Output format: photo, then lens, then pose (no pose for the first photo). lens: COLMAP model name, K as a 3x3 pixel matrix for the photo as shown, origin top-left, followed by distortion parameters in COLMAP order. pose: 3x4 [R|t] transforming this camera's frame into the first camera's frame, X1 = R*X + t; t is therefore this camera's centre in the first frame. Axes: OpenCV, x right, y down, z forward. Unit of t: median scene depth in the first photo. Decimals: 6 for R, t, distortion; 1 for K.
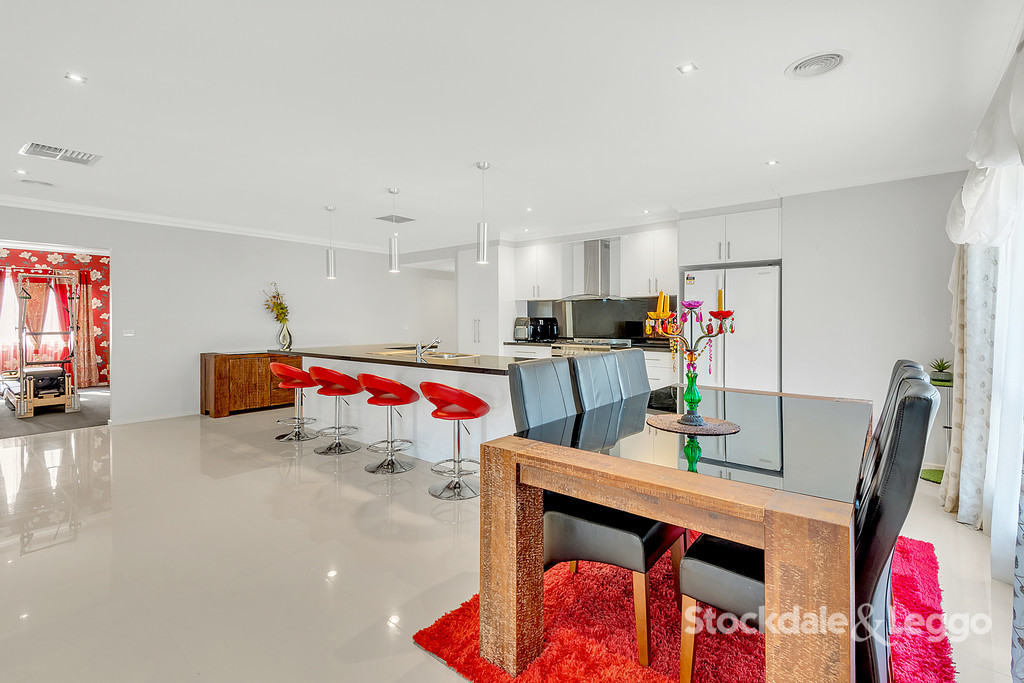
lens RADIAL K [[464.0, 0, 513.1], [0, 464.0, 326.8], [0, 0, 1]] dist [0.001350, 0.000025]
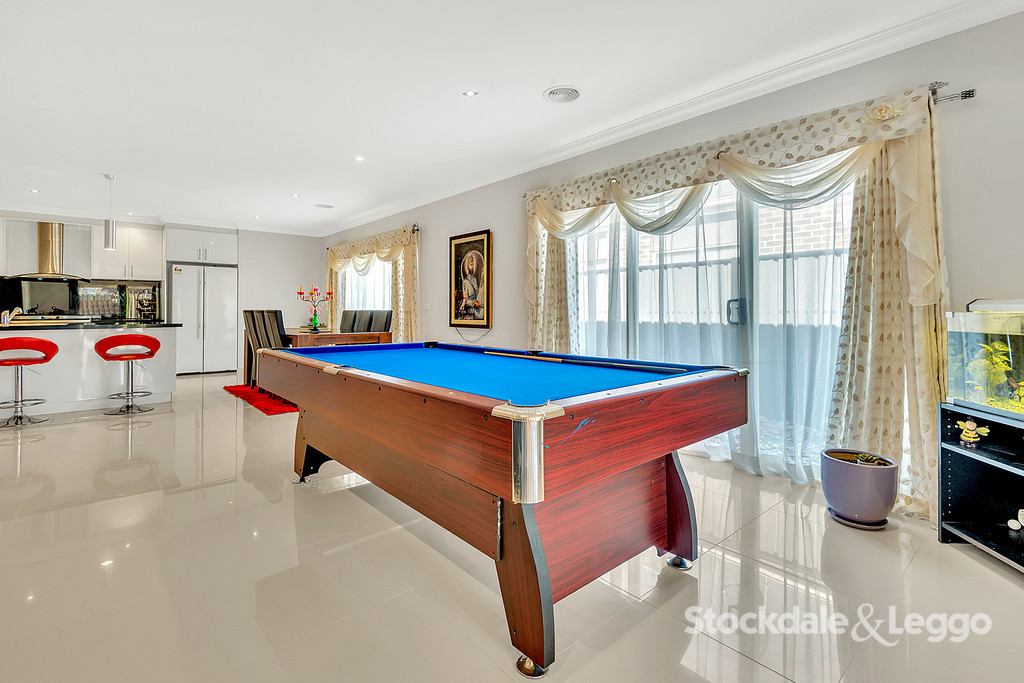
lens RADIAL K [[475.5, 0, 488.9], [0, 475.5, 306.7], [0, 0, 1]] dist [-0.001695, -0.000220]
pose [[0.202594, 0.011851, 0.979191, -0.664373], [0.009386, 0.999857, -0.014044, 0.031415], [-0.979218, 0.012036, 0.202454, -0.192199]]
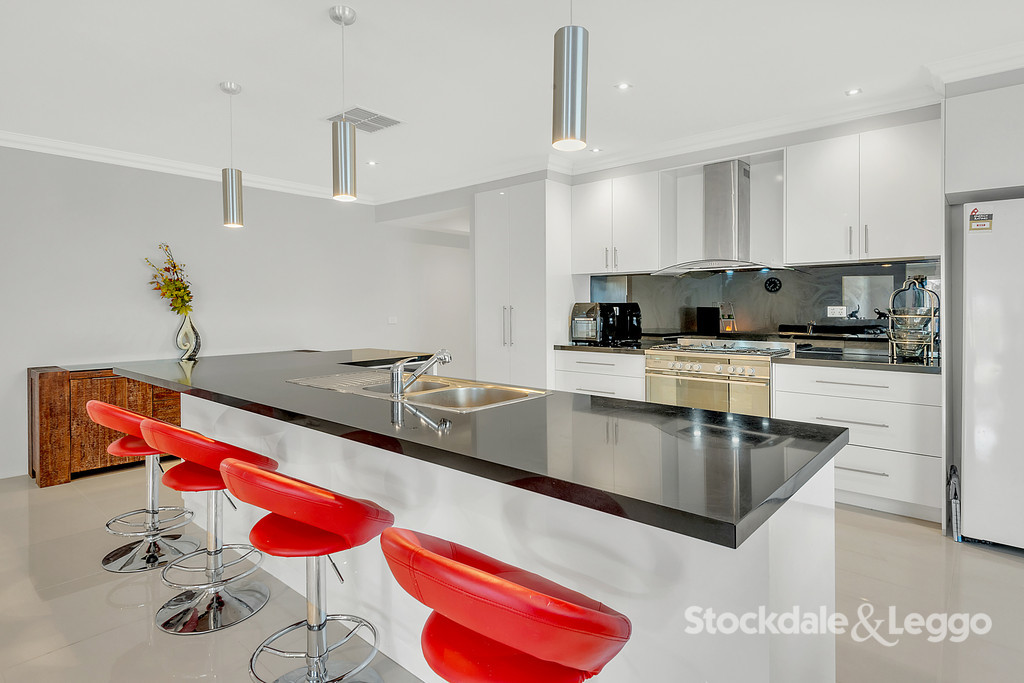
lens RADIAL K [[544.3, 0, 508.7], [0, 544.3, 308.7], [0, 0, 1]] dist [-0.006415, -0.001170]
pose [[0.999234, -0.003016, -0.039009, -0.054342], [0.002612, 0.999943, -0.010398, -0.006228], [0.039038, 0.010289, 0.999185, 0.332333]]
